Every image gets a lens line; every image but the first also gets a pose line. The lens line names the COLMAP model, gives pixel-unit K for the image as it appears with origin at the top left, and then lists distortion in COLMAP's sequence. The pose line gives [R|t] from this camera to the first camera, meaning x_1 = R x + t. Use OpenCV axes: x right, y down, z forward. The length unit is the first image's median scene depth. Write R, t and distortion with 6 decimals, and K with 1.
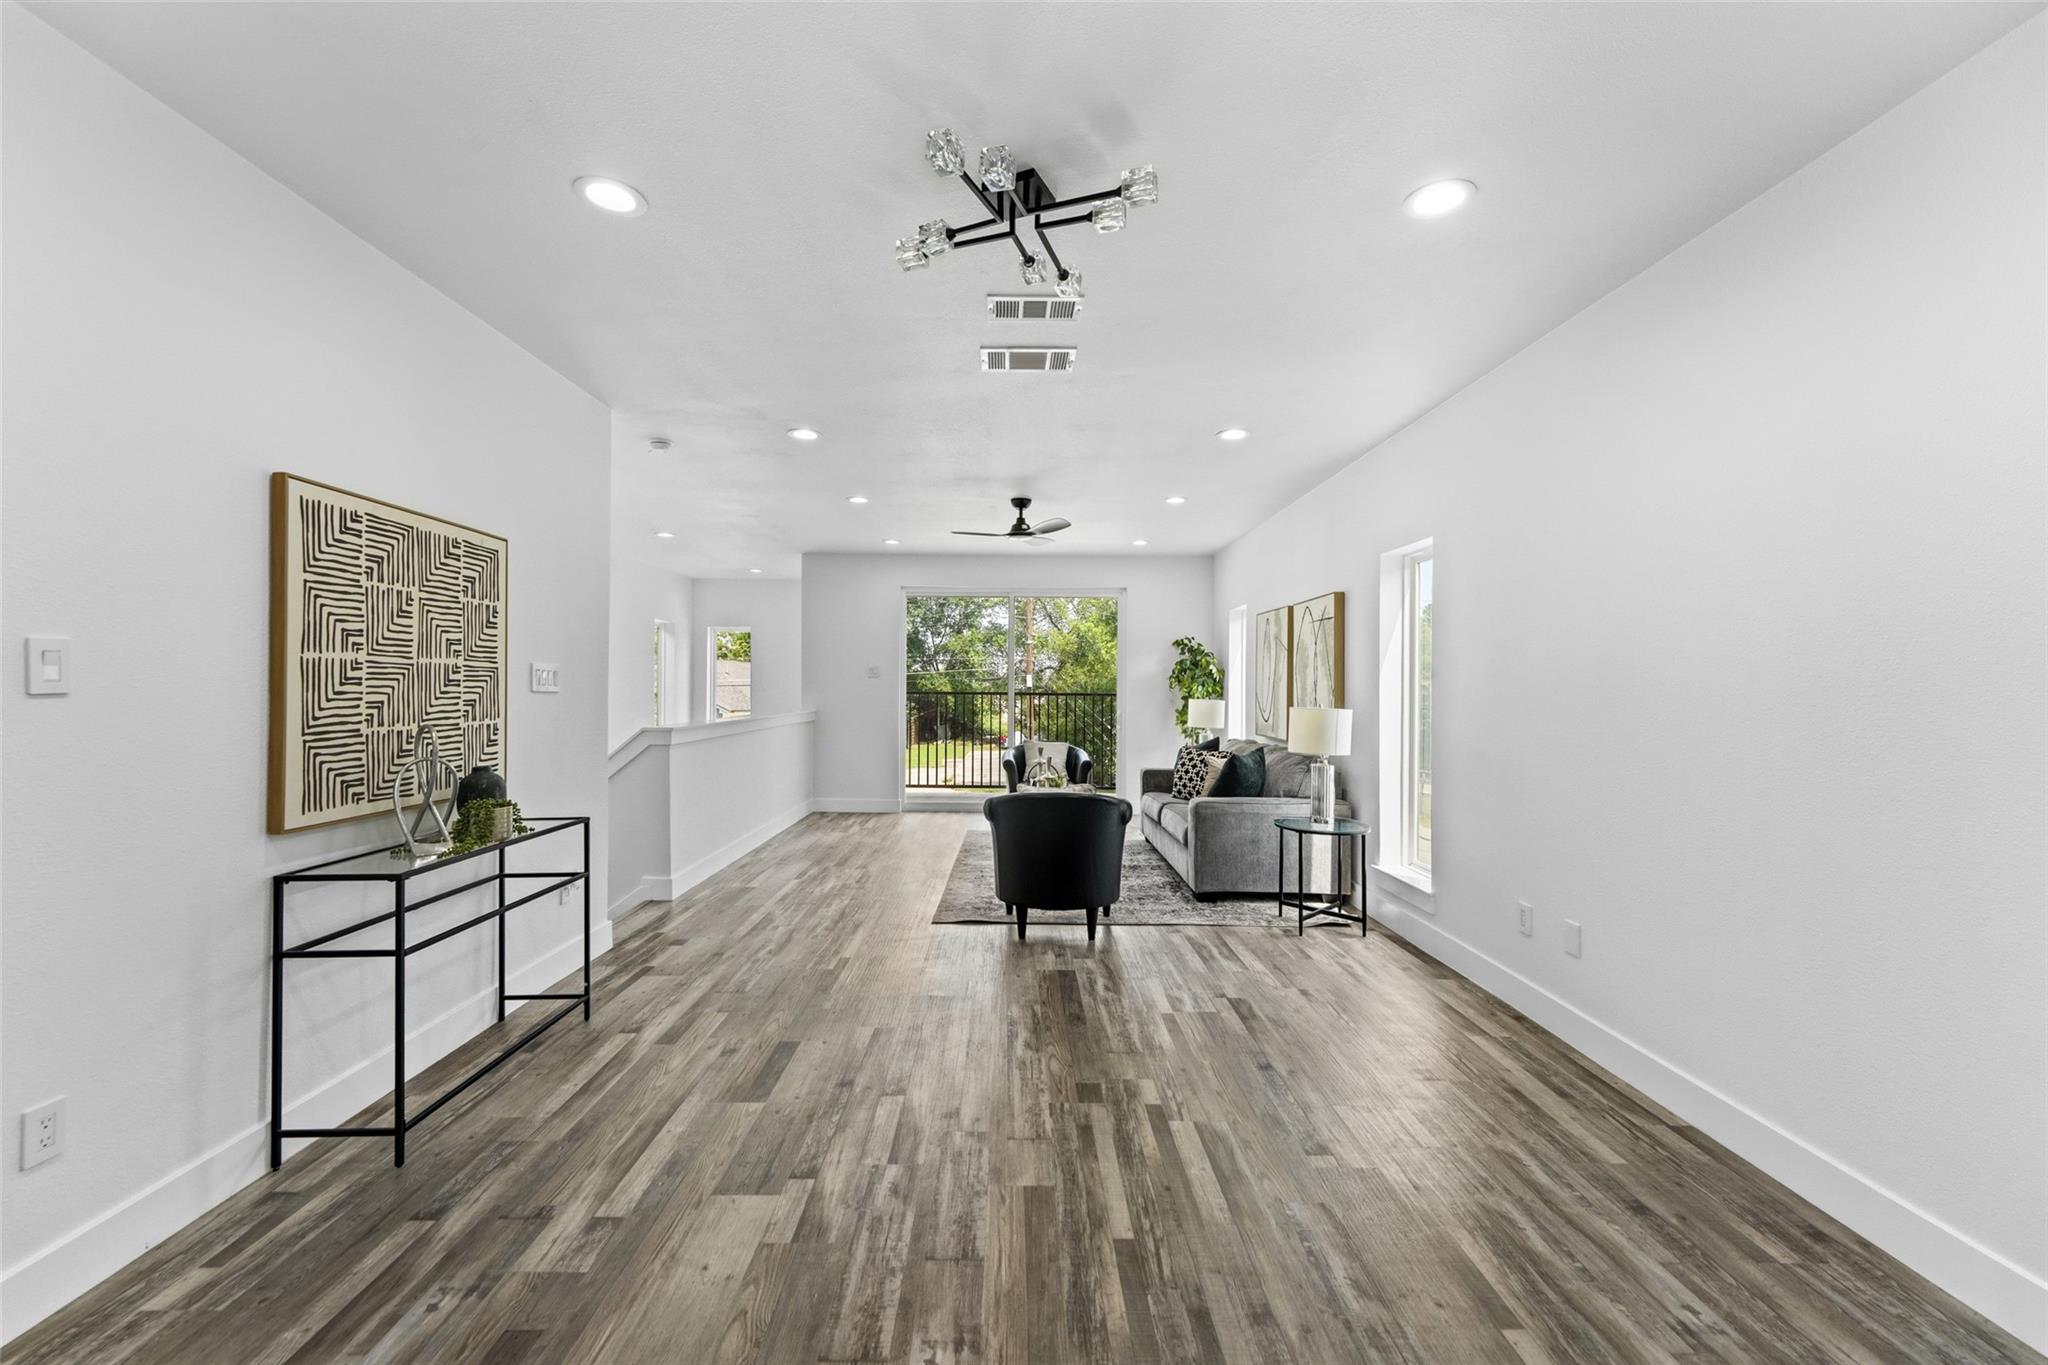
lens RADIAL K [[813.5, 0, 1008.1], [0, 813.5, 685.0], [0, 0, 1]] dist [0.011995, -0.003556]
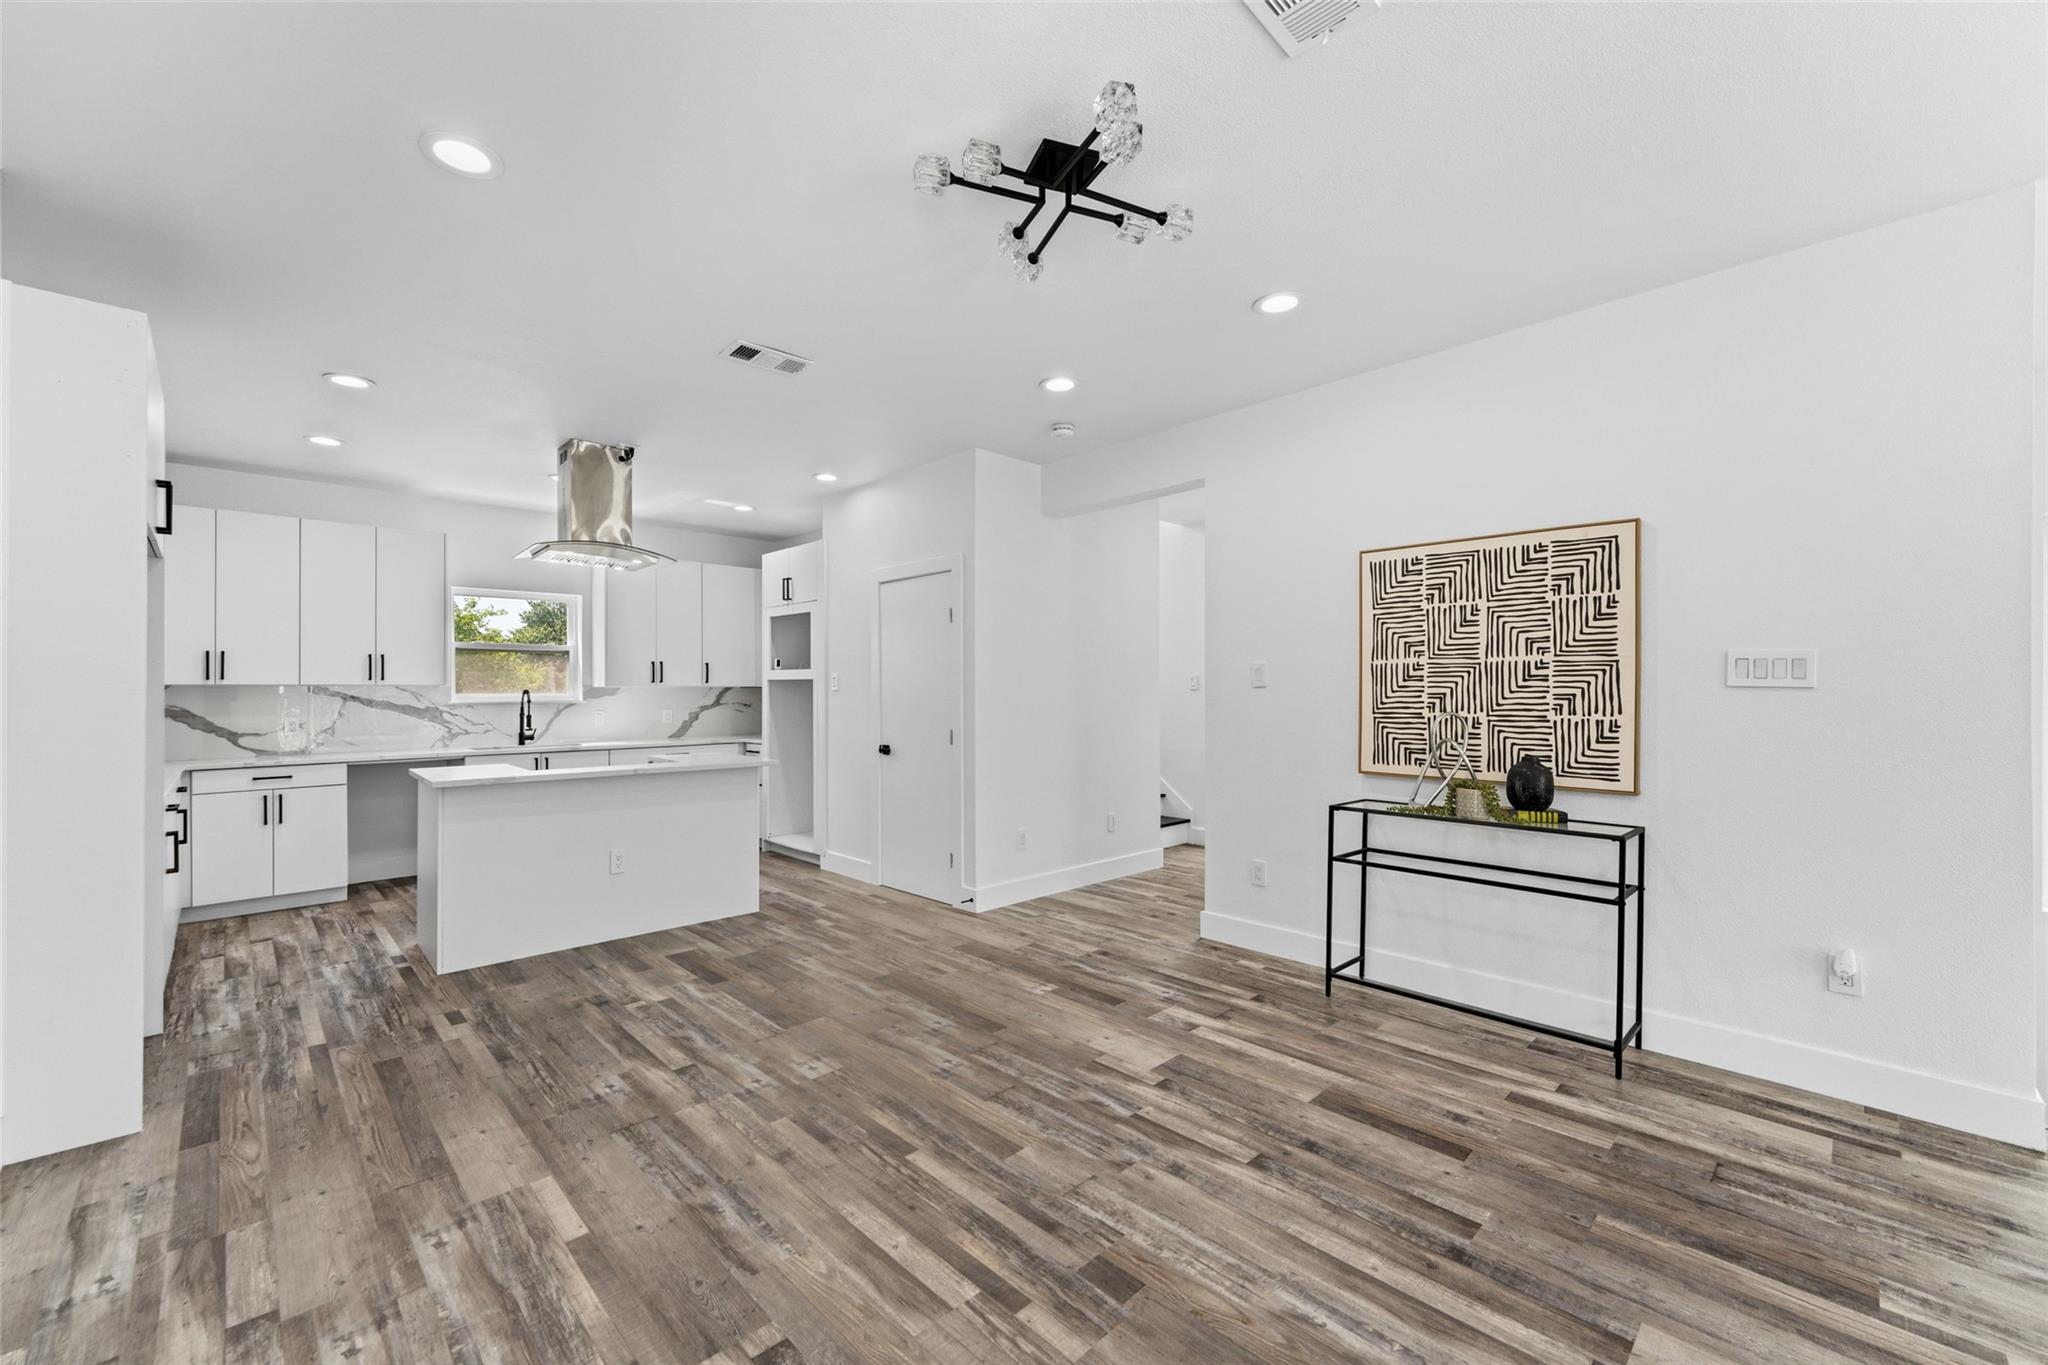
lens RADIAL K [[808.8, 0, 1018.7], [0, 808.8, 688.1], [0, 0, 1]] dist [0.011905, -0.003914]
pose [[-0.711785, -0.007428, -0.702358, 0.605472], [-0.001843, 0.999960, -0.008709, 0.023259], [0.702395, -0.004905, -0.711770, 1.382821]]
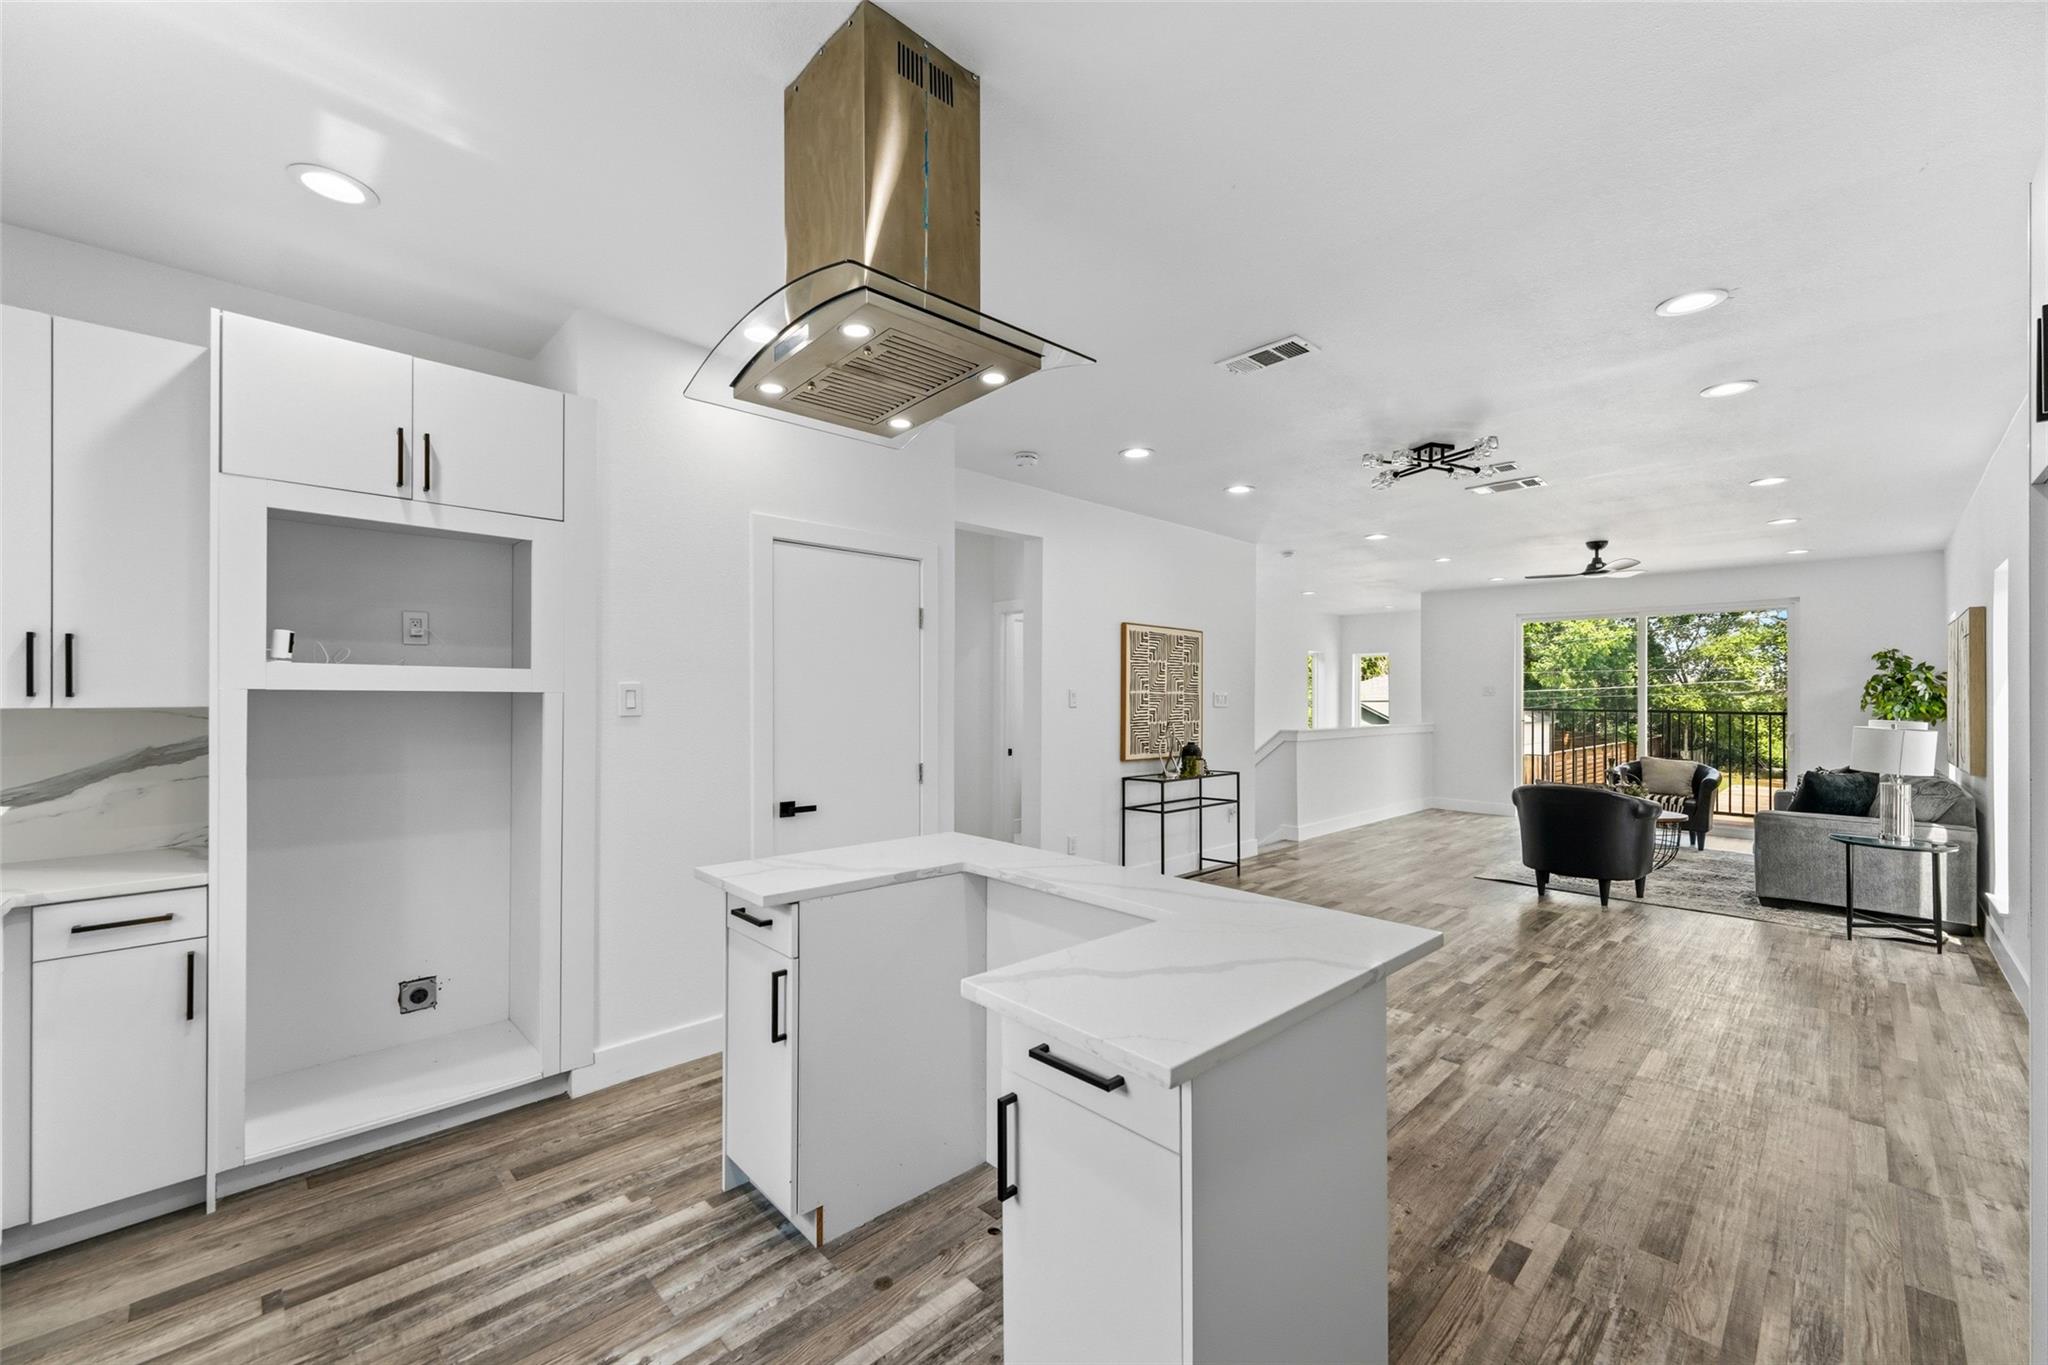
lens RADIAL K [[797.9, 0, 1010.9], [0, 797.9, 691.7], [0, 0, 1]] dist [0.007769, -0.002338]
pose [[0.694462, -0.006791, -0.719498, 0.564784], [-0.000536, 0.999950, -0.009955, -0.011256], [0.719530, 0.007300, 0.694424, -0.840701]]
